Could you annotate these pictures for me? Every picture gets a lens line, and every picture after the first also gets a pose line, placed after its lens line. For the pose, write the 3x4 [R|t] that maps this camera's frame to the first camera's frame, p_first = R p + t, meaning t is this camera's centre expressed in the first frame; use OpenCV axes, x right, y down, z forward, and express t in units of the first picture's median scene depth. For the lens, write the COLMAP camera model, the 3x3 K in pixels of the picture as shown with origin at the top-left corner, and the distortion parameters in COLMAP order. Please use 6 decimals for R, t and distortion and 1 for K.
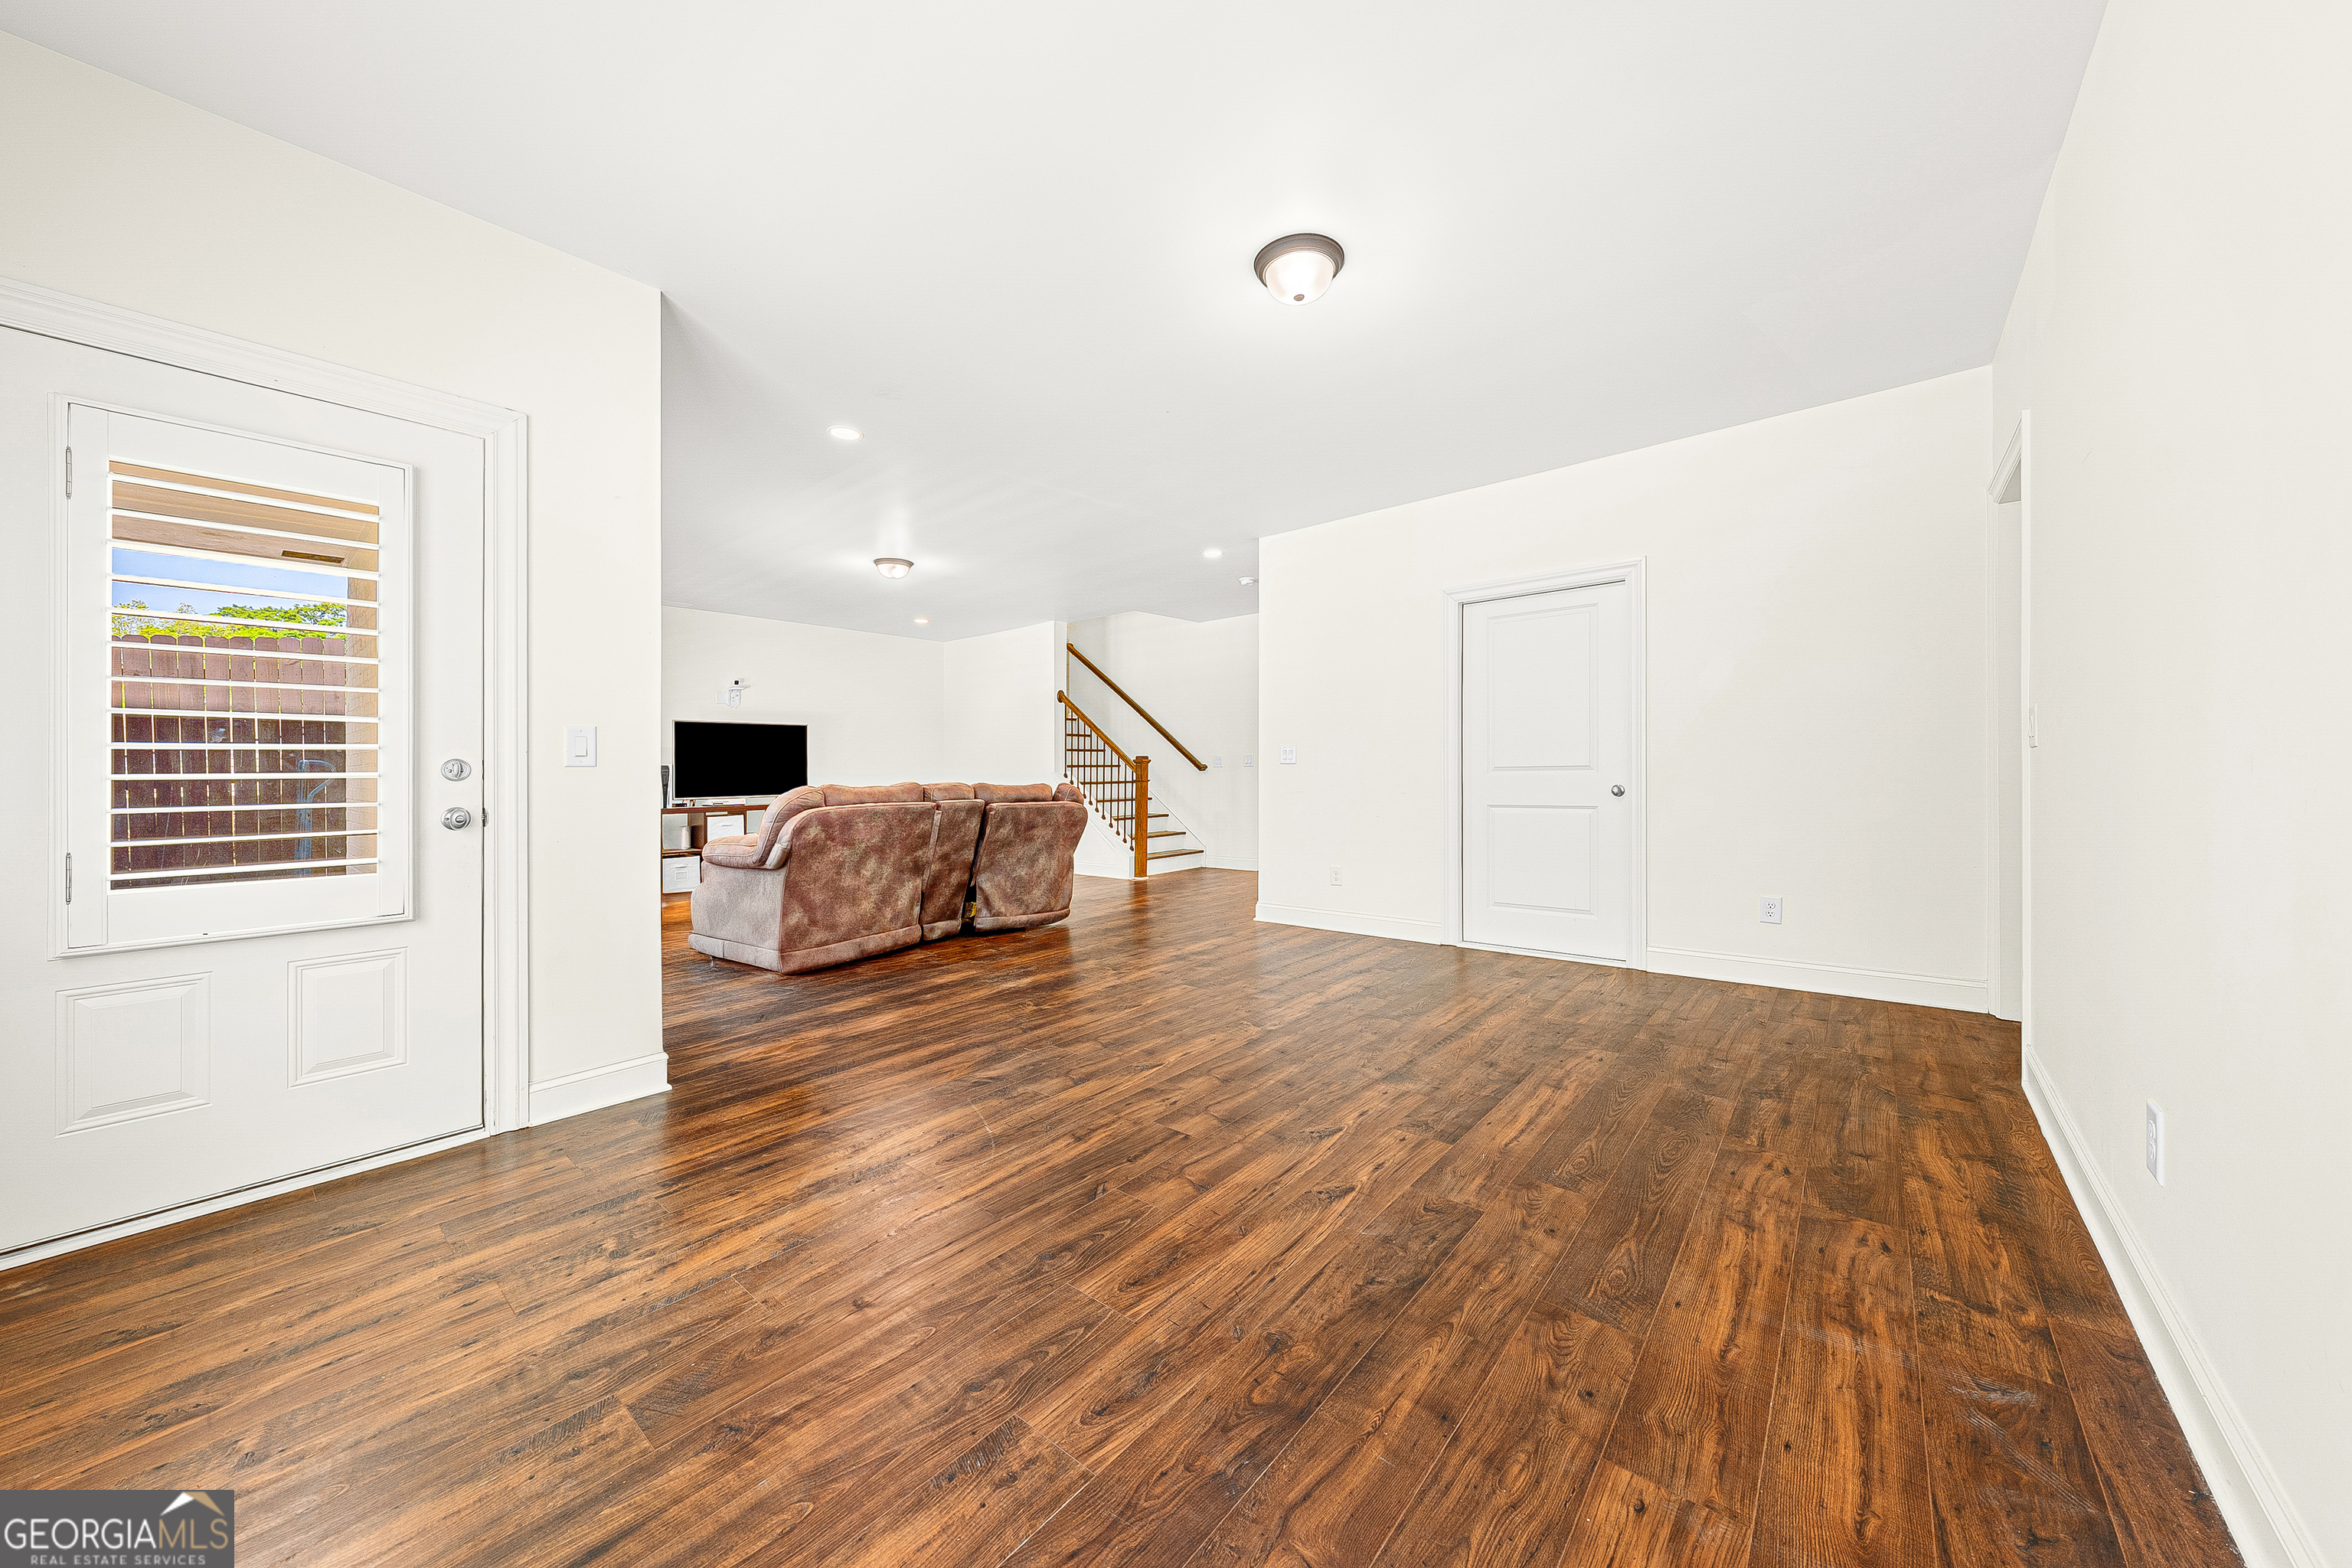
lens RADIAL K [[825.7, 0, 1181.7], [0, 825.7, 772.8], [0, 0, 1]] dist [-0.000312, -0.000035]
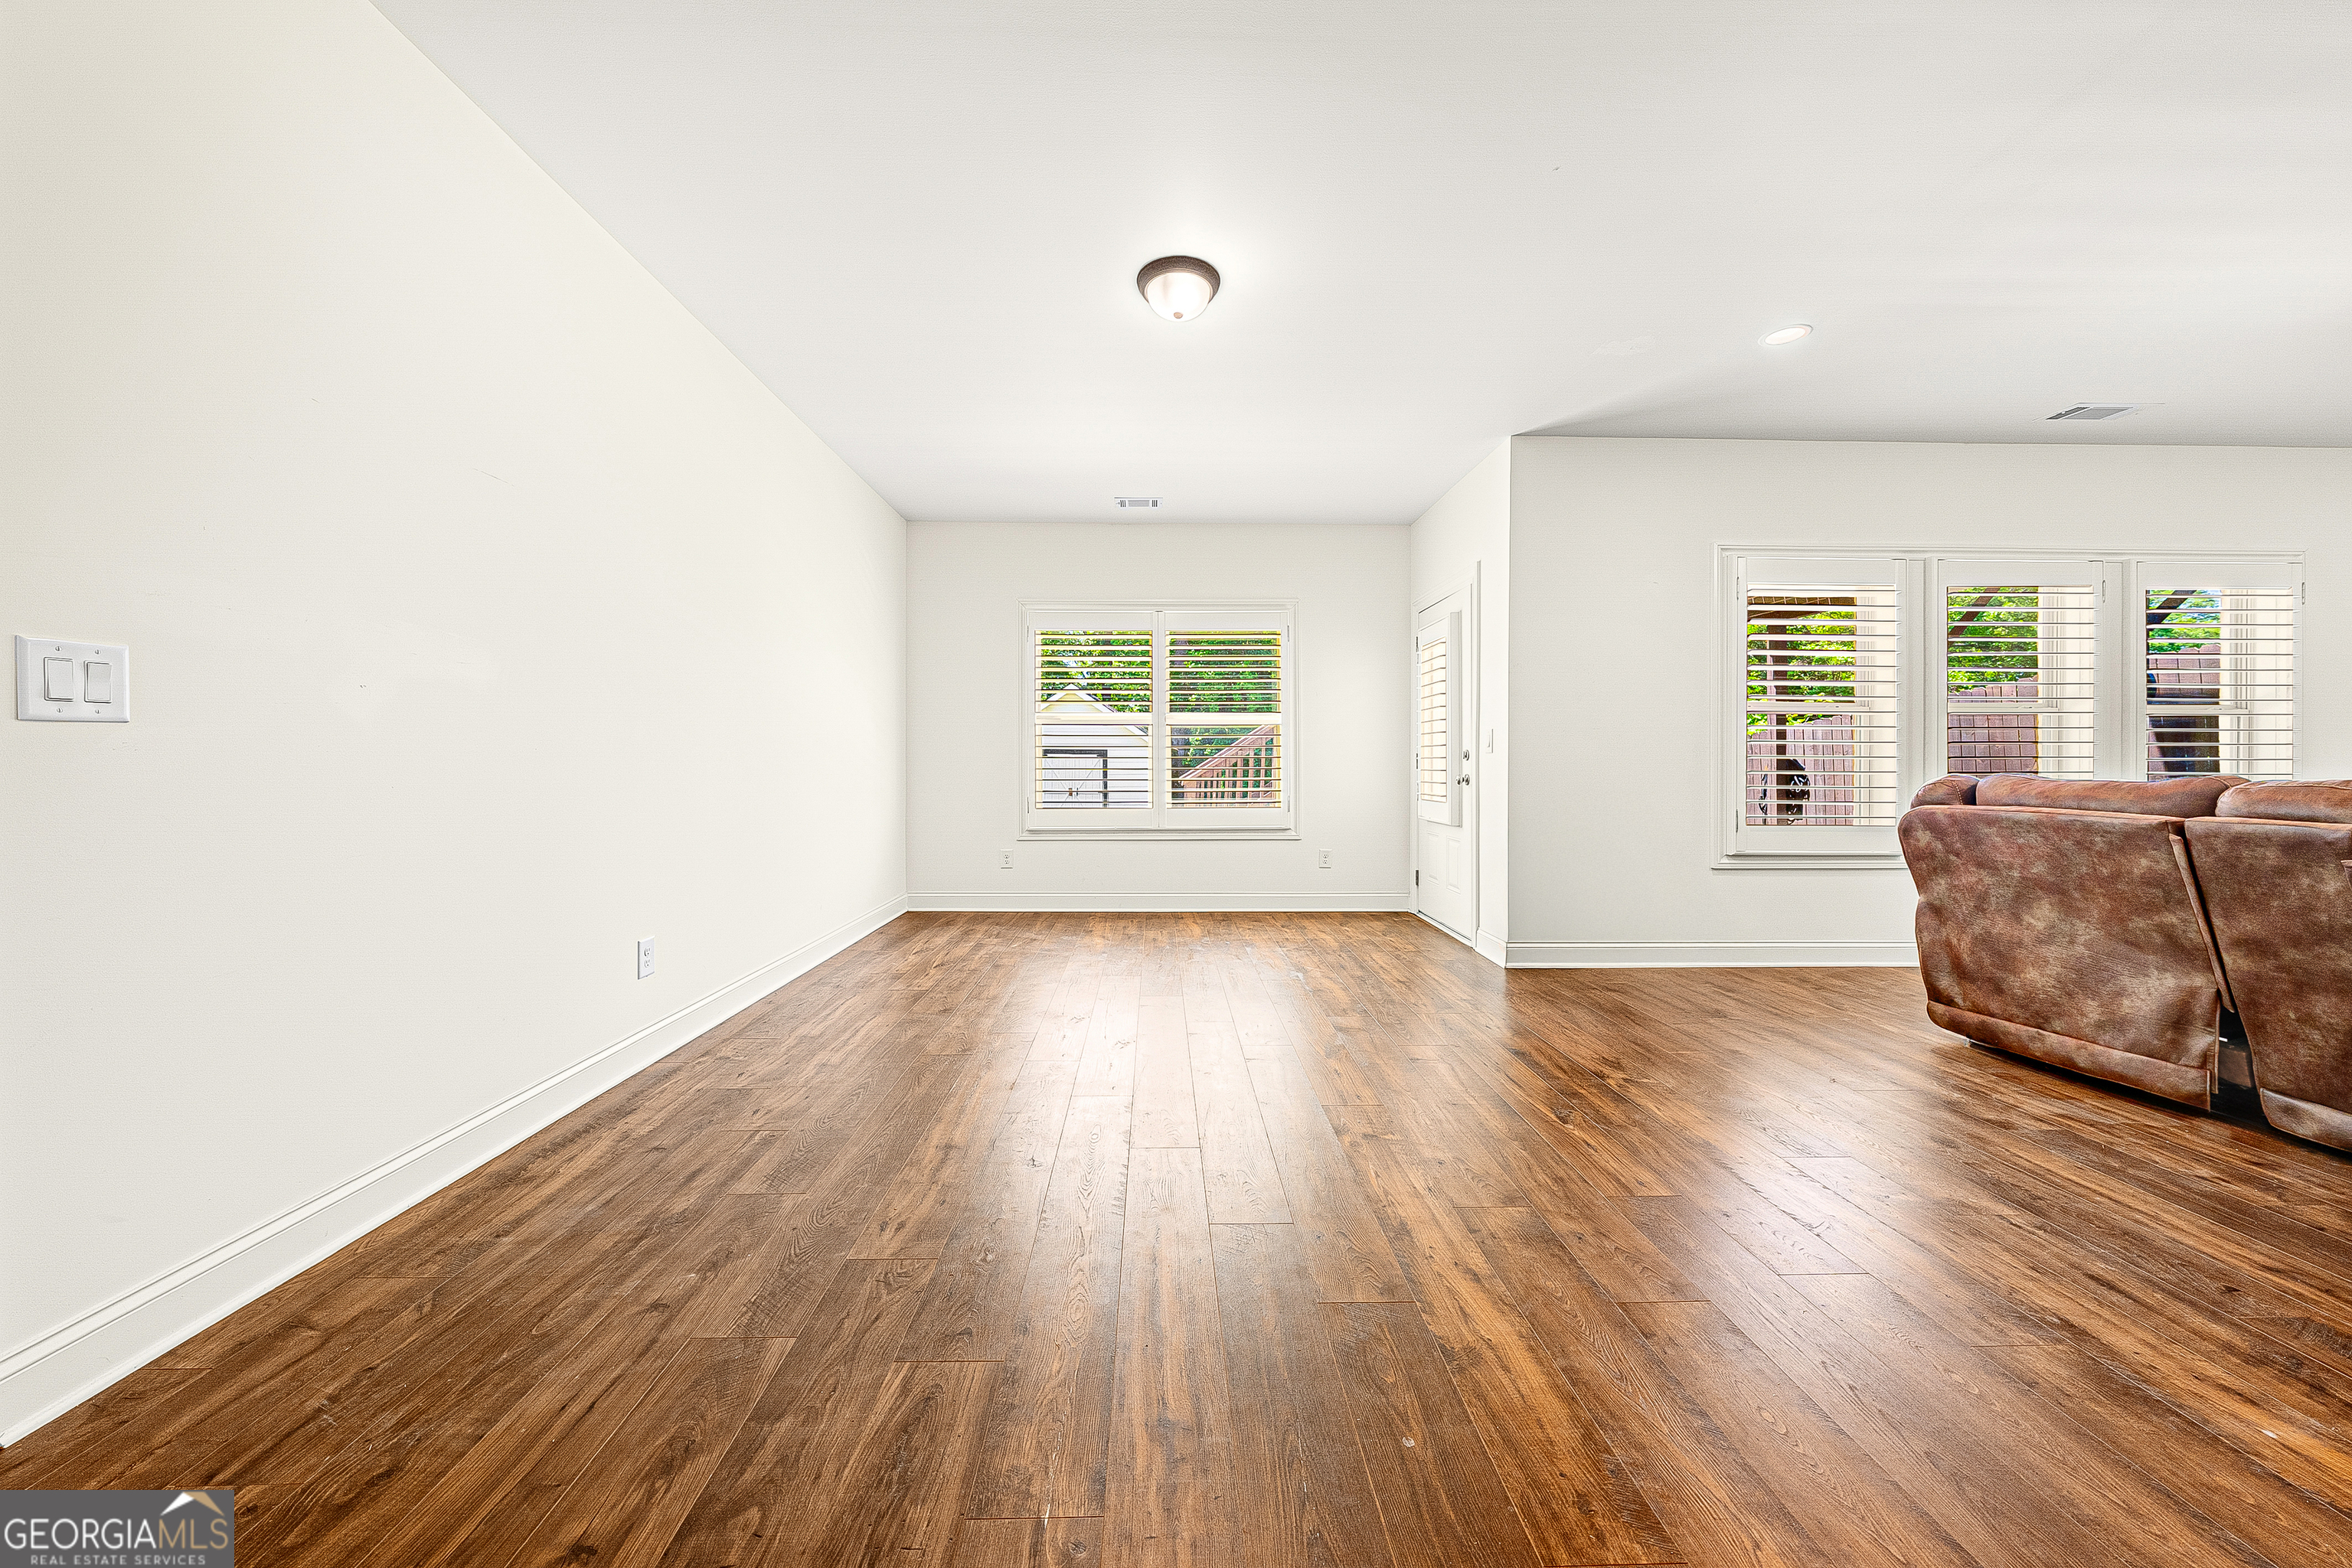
lens RADIAL K [[820.4, 0, 1181.8], [0, 820.4, 755.3], [0, 0, 1]] dist [0.000071, -0.000008]
pose [[-0.753590, 0.004992, -0.657326, 0.544198], [0.004920, 0.999986, 0.001953, -0.005895], [0.657326, -0.001762, -0.753604, 1.182546]]
